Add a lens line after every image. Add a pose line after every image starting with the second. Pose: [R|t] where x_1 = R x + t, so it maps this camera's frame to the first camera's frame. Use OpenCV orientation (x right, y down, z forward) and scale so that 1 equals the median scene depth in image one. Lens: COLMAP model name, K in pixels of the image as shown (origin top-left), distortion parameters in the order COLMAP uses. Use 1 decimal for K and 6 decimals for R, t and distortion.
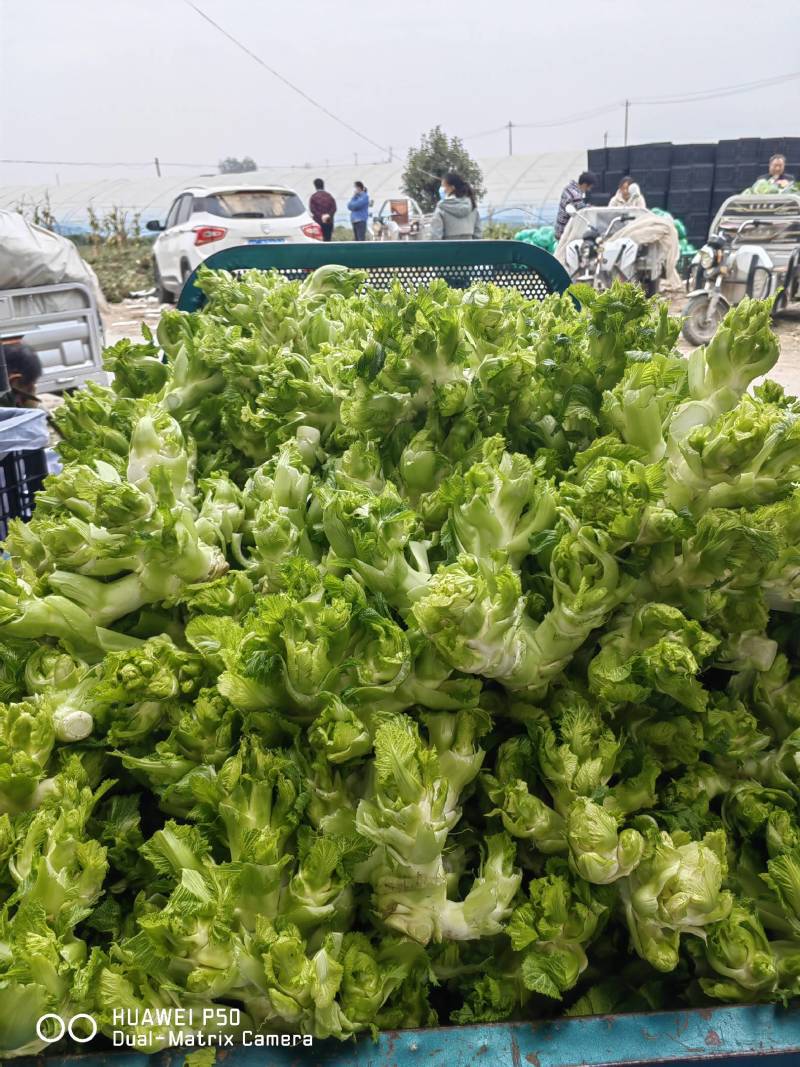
lens RADIAL K [[834.4, 0, 400.0], [0, 834.4, 533.5], [0, 0, 1]] dist [0.000422, -0.001763]
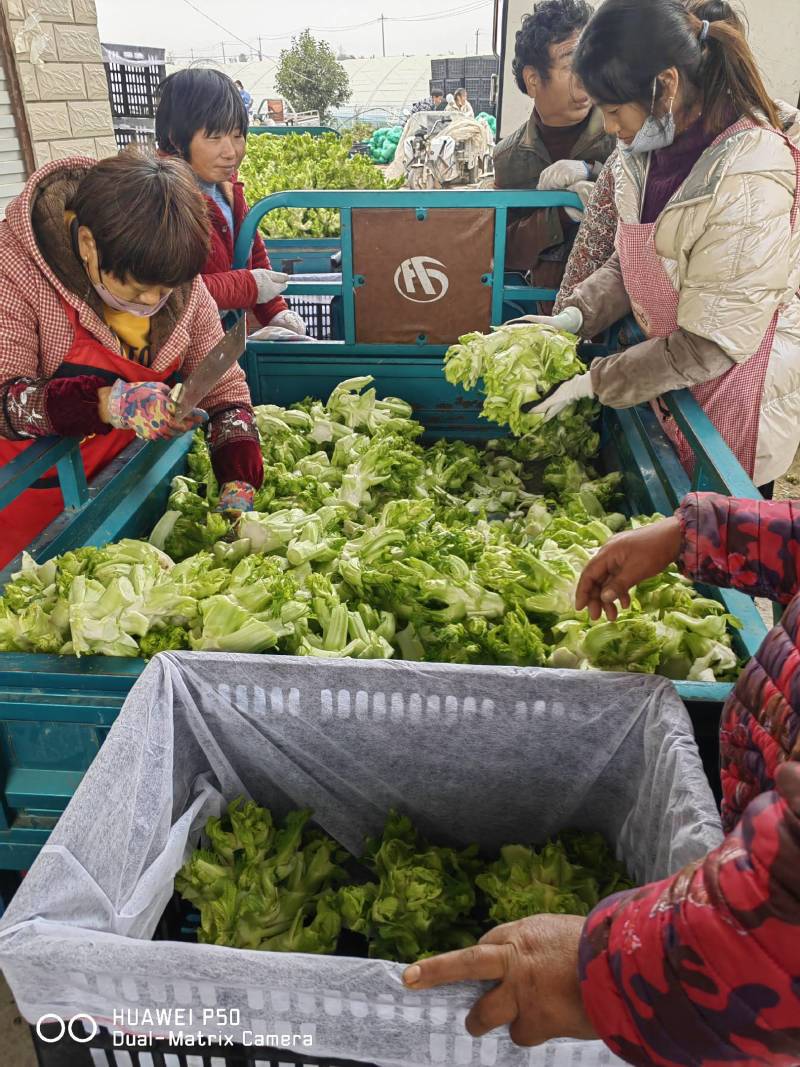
lens RADIAL K [[834.4, 0, 400.0], [0, 834.4, 533.5], [0, 0, 1]] dist [0.000422, -0.001763]
pose [[0.990549, -0.042311, 0.130469, -0.009145], [0.028815, 0.994197, 0.103644, 0.143885], [-0.134097, -0.098905, 0.986020, -0.384599]]
